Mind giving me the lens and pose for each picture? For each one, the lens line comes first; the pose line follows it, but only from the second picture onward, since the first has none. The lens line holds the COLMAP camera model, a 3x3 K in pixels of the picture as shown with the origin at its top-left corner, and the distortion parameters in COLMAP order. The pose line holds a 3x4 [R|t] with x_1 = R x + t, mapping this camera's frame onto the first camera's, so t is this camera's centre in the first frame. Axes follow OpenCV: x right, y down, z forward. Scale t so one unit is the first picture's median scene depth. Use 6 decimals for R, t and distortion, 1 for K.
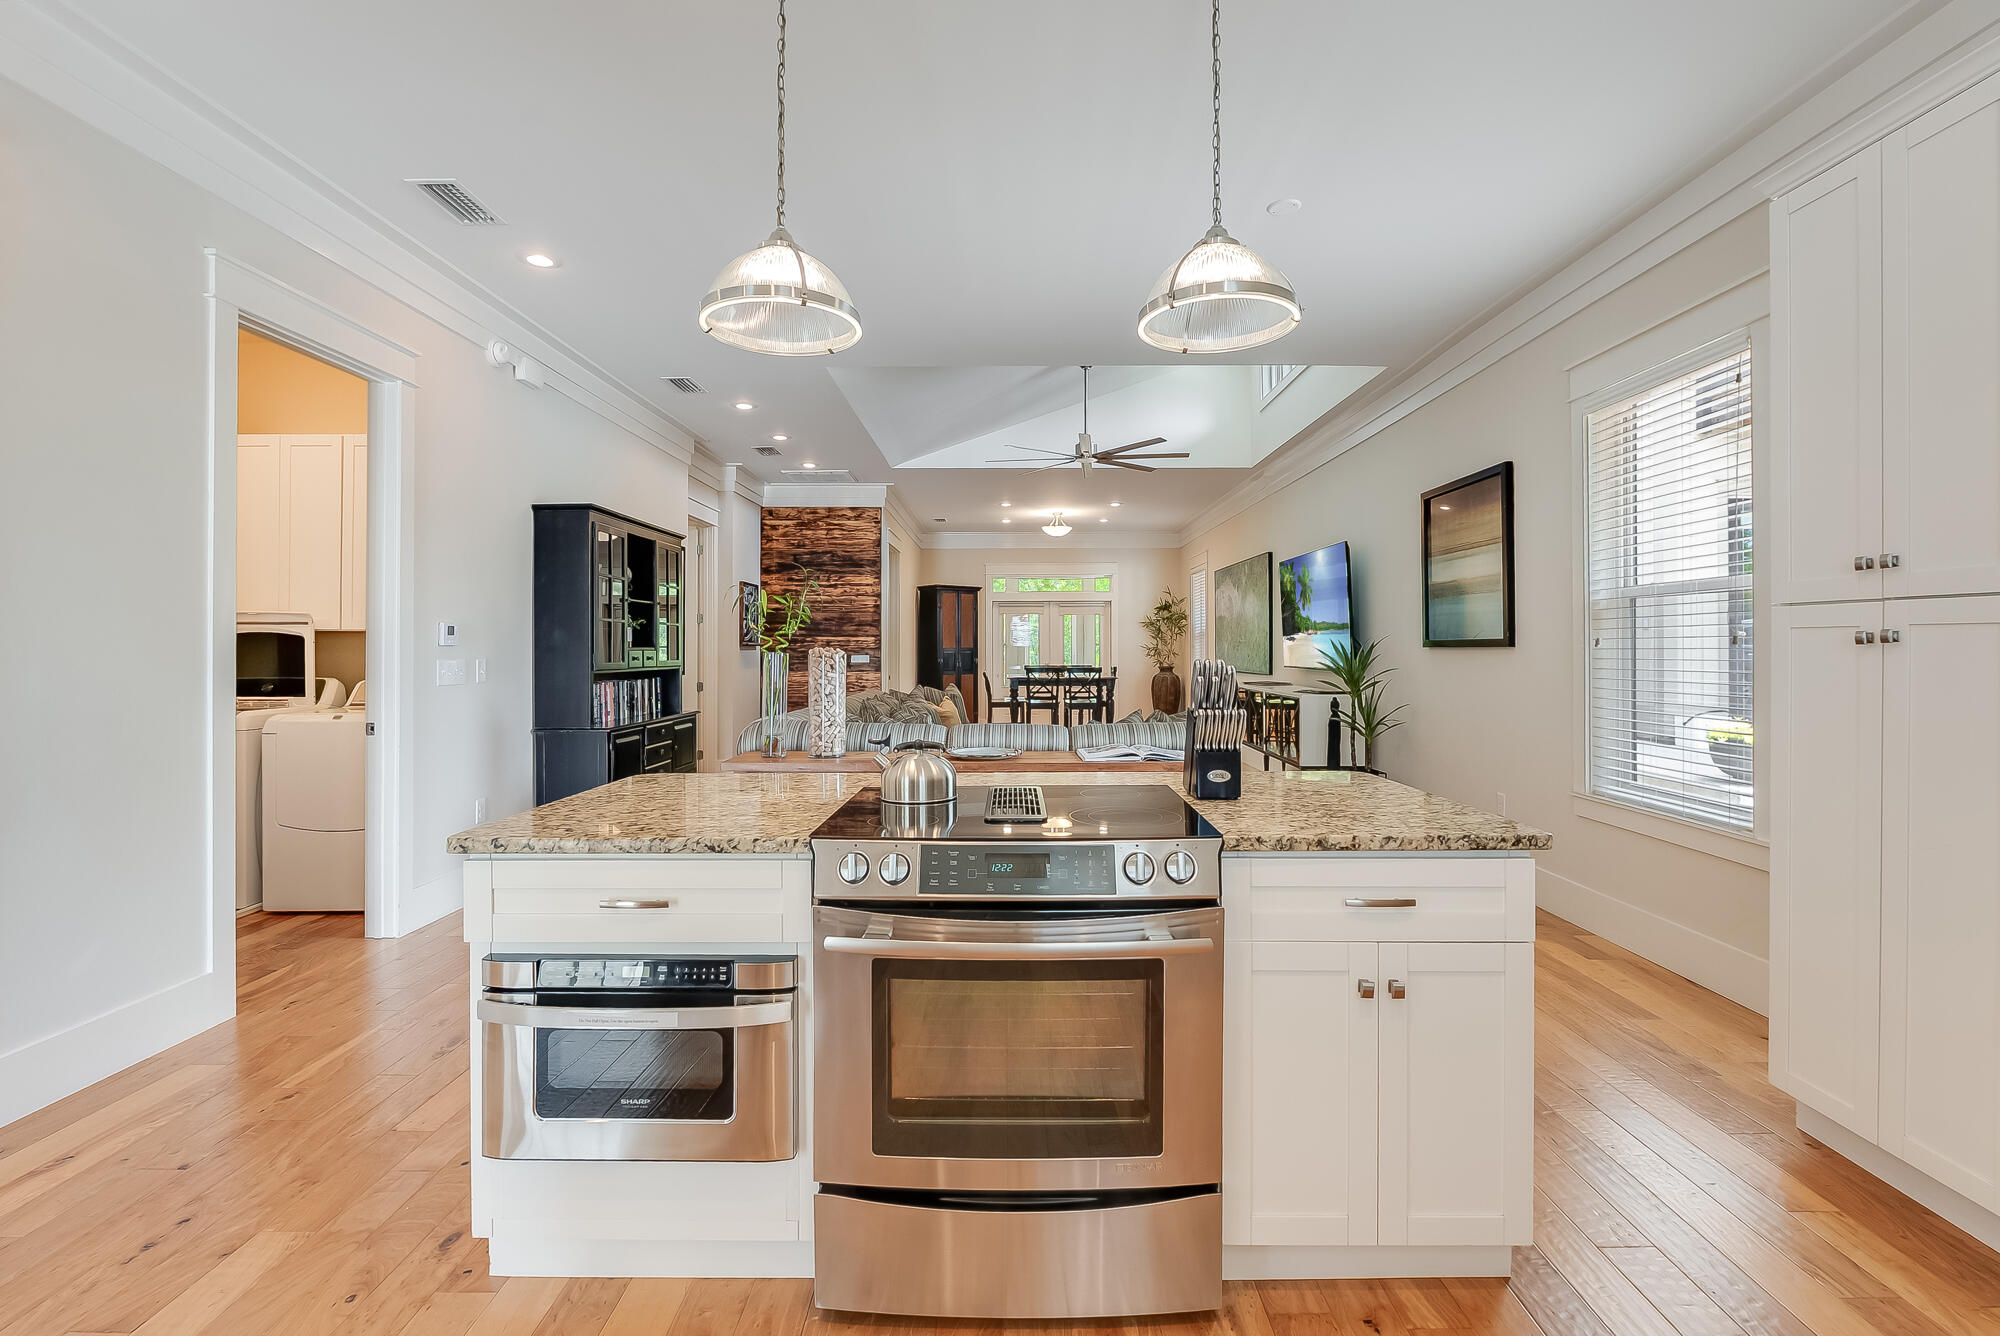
lens RADIAL K [[885.4, 0, 1009.2], [0, 885.4, 645.4], [0, 0, 1]] dist [-0.007298, 0.000699]
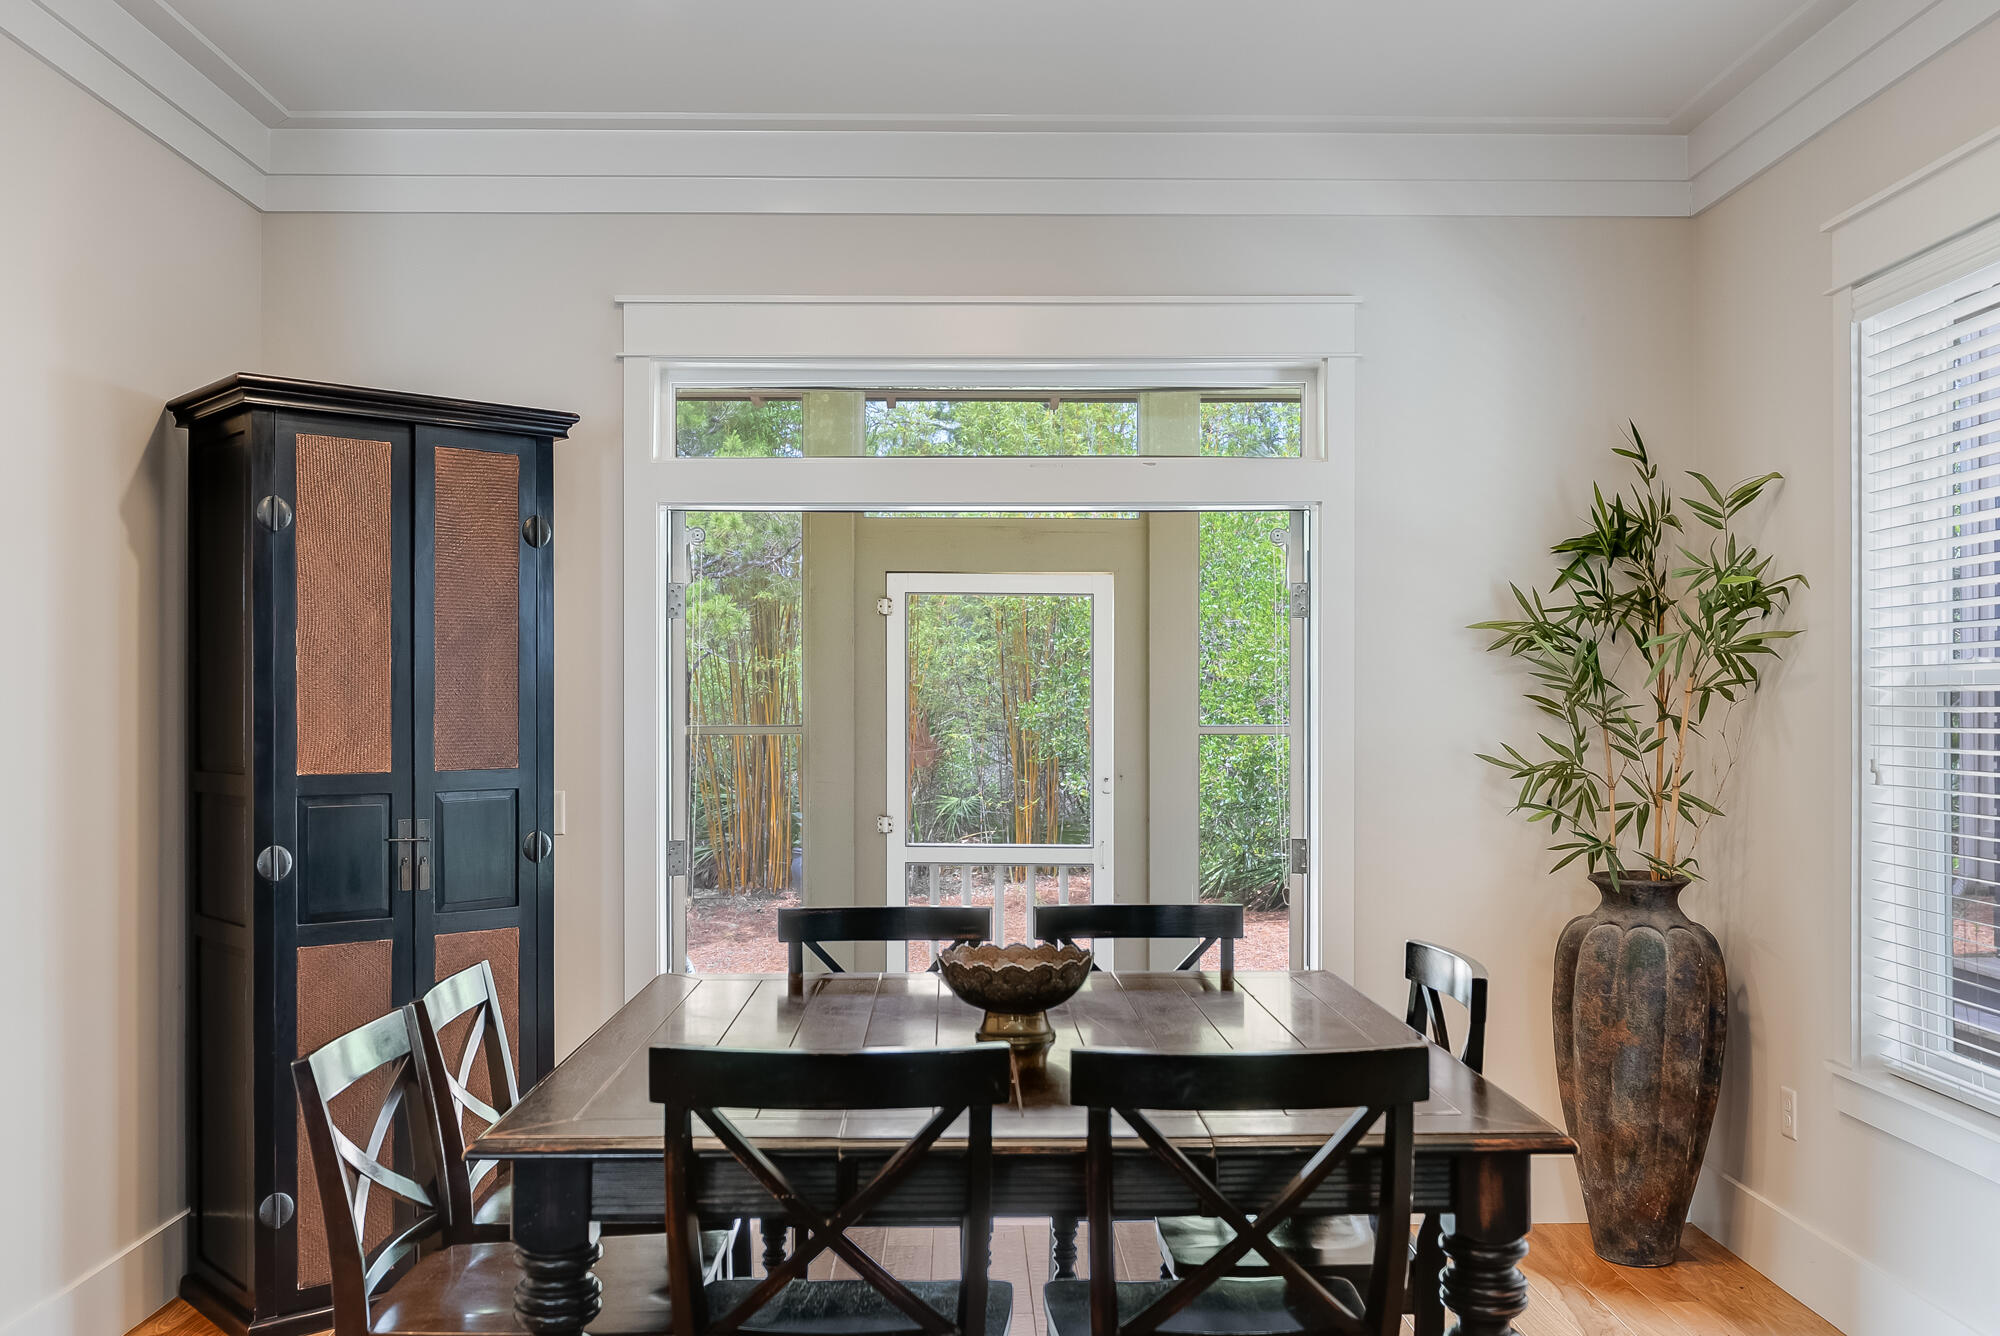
lens RADIAL K [[1769.8, 0, 998.3], [0, 1769.8, 695.4], [0, 0, 1]] dist [0.007845, 0.001402]
pose [[0.999701, 0.001965, 0.024362, 0.059064], [-0.001972, 0.999998, 0.000260, -0.016202], [-0.024361, -0.000308, 0.999703, 0.913206]]
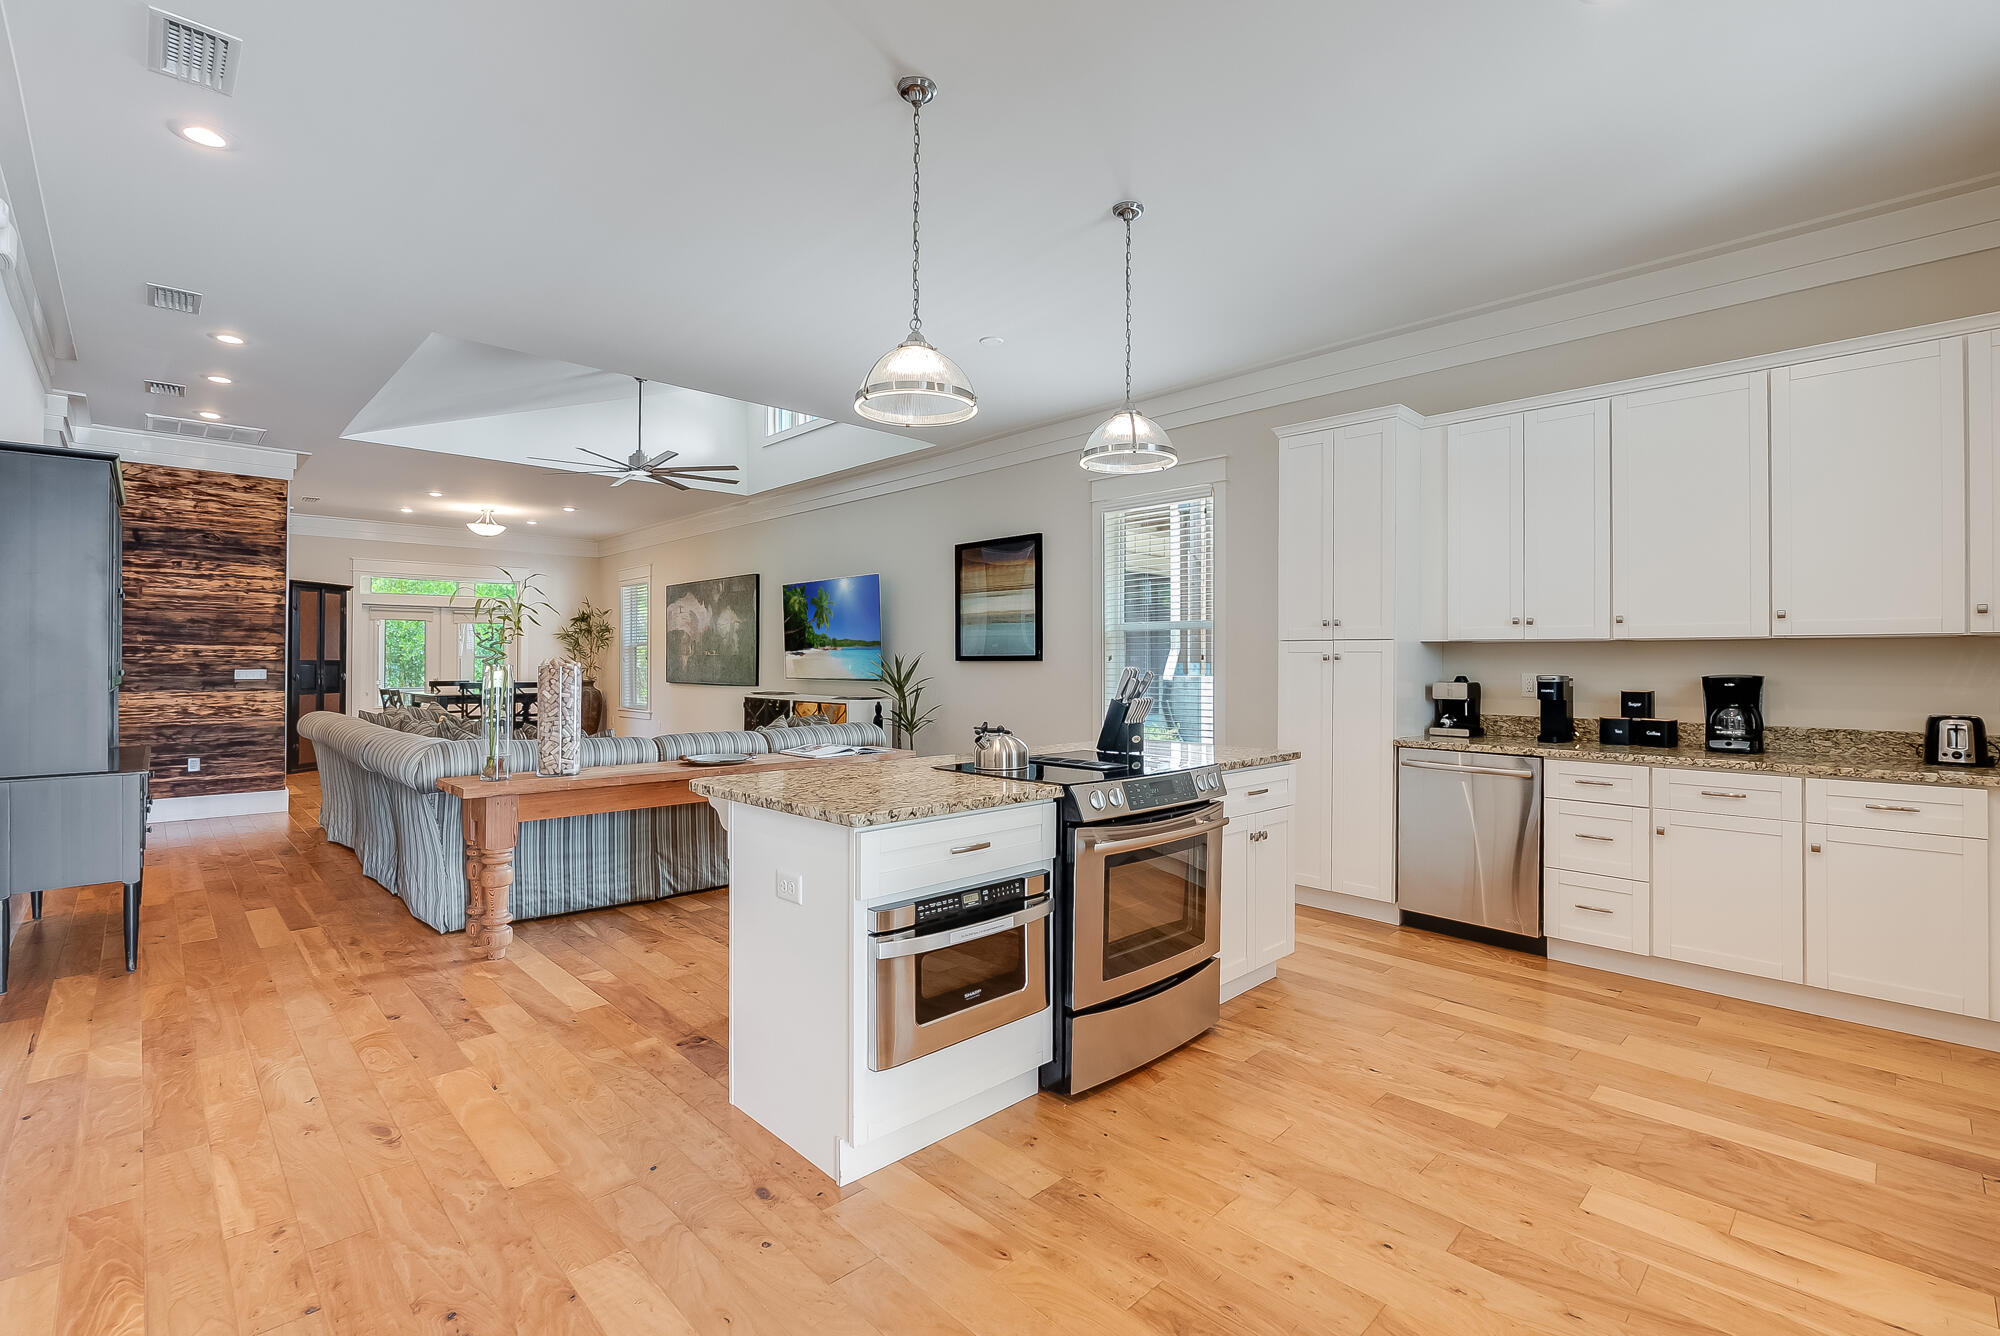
lens RADIAL K [[889.4, 0, 1003.0], [0, 889.4, 654.6], [0, 0, 1]] dist [-0.008015, 0.000805]
pose [[0.716619, 0.008463, 0.697413, -0.236510], [-0.004710, 0.999962, -0.007295, 0.000848], [-0.697449, 0.001943, 0.716632, -0.002316]]
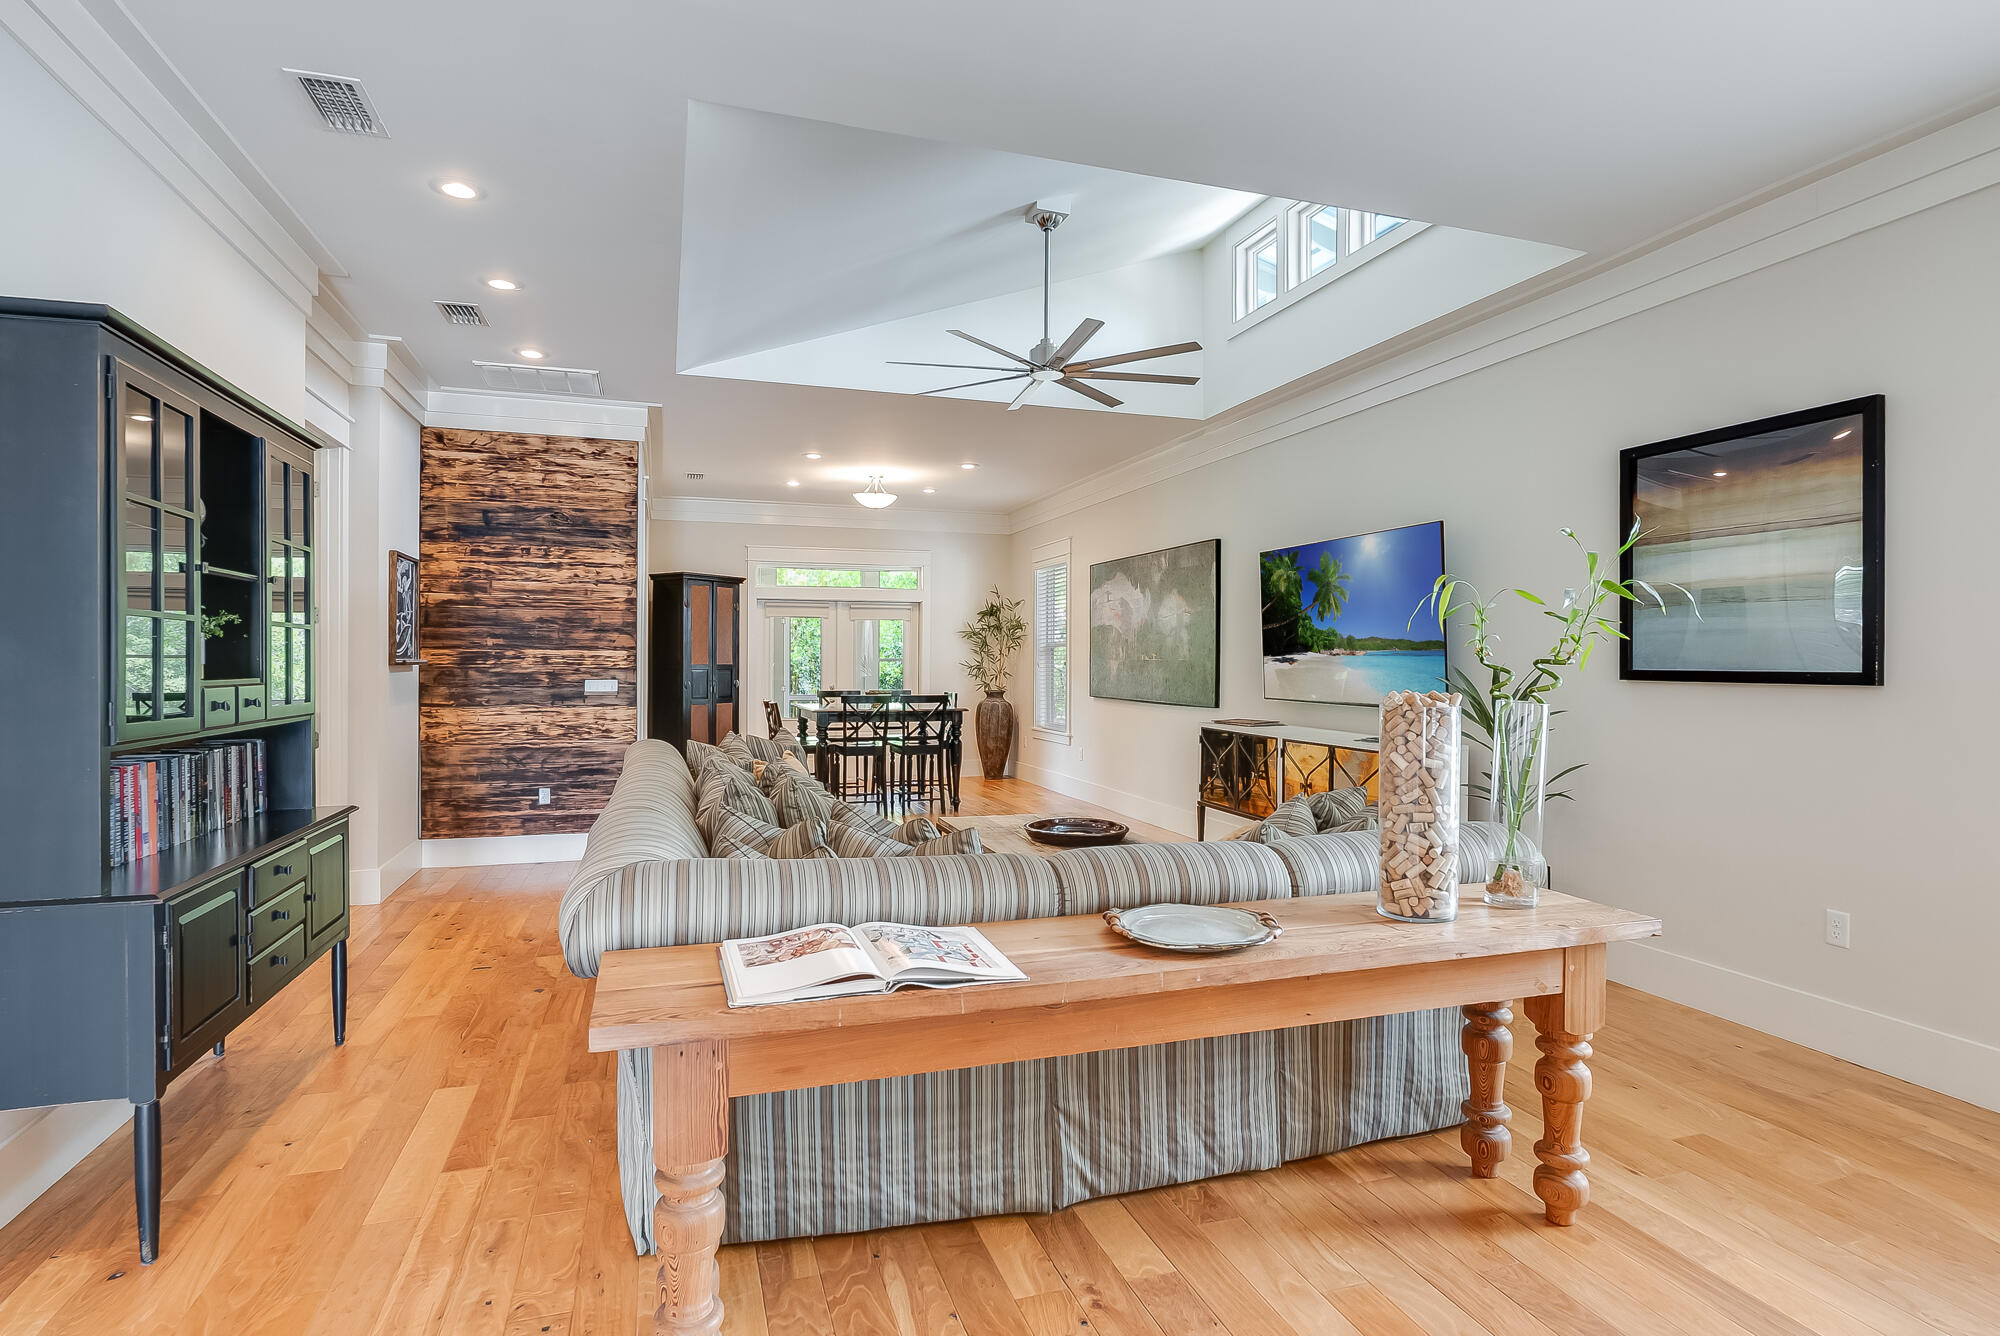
lens RADIAL K [[1018.3, 0, 1004.9], [0, 1018.3, 664.5], [0, 0, 1]] dist [-0.006213, 0.000990]
pose [[0.948386, 0.004755, 0.317083, -0.126852], [-0.007485, 0.999945, 0.007389, -0.006886], [-0.317031, -0.009381, 0.948369, 0.240061]]
